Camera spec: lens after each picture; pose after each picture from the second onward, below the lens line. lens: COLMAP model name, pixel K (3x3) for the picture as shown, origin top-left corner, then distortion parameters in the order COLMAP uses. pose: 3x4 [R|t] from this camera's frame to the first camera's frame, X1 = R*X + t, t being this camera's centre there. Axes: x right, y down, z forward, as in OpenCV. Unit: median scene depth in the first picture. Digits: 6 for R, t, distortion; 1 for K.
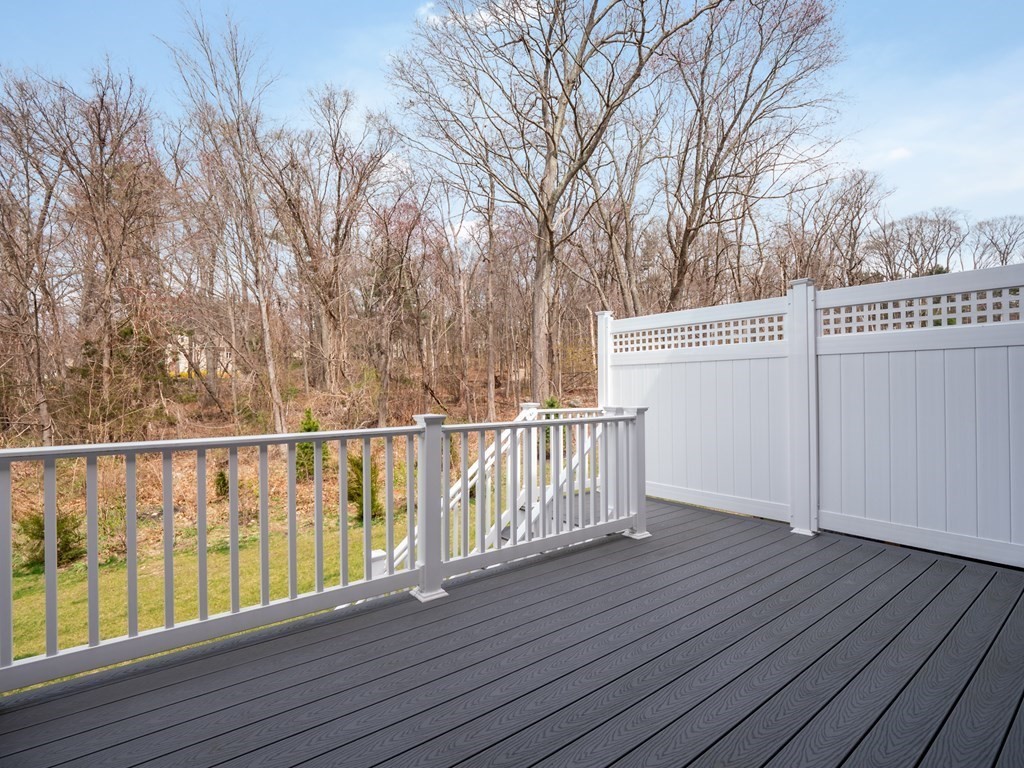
lens RADIAL K [[503.5, 0, 512.0], [0, 503.5, 384.0], [0, 0, 1]] dist [-0.011672, -0.000426]
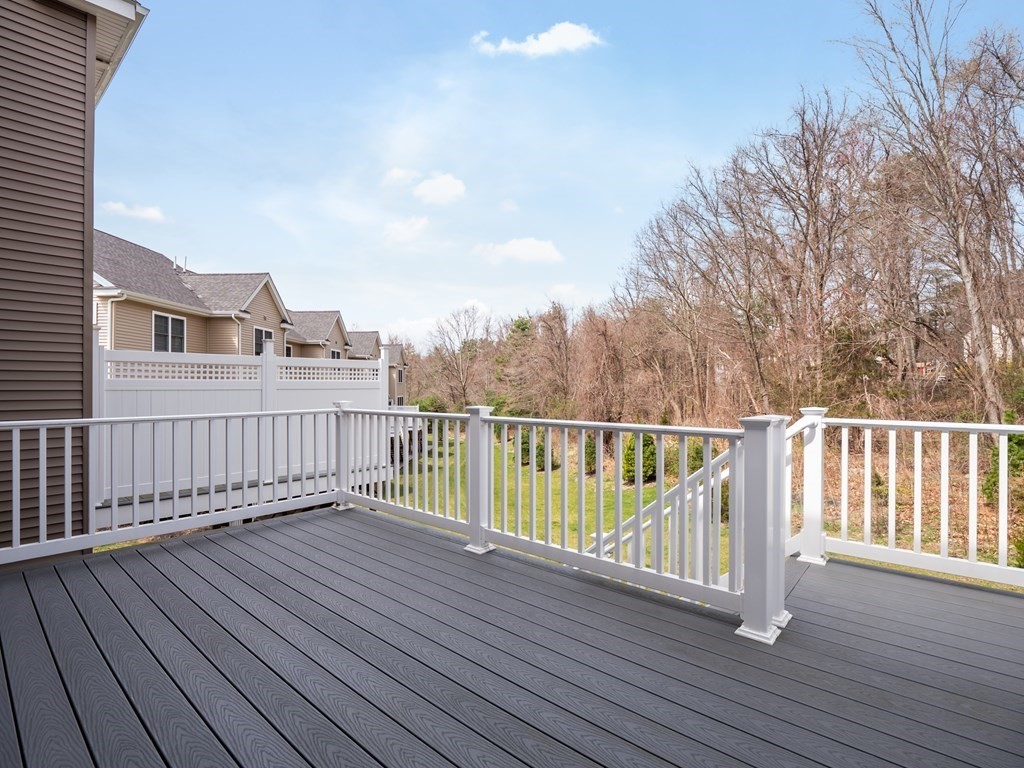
lens RADIAL K [[503.5, 0, 512.0], [0, 503.5, 384.0], [0, 0, 1]] dist [-0.011672, -0.000426]
pose [[0.193734, 0.001479, -0.981053, 0.806201], [0.008116, 0.999962, 0.003110, -0.001137], [0.981021, -0.008565, 0.193714, 0.619724]]
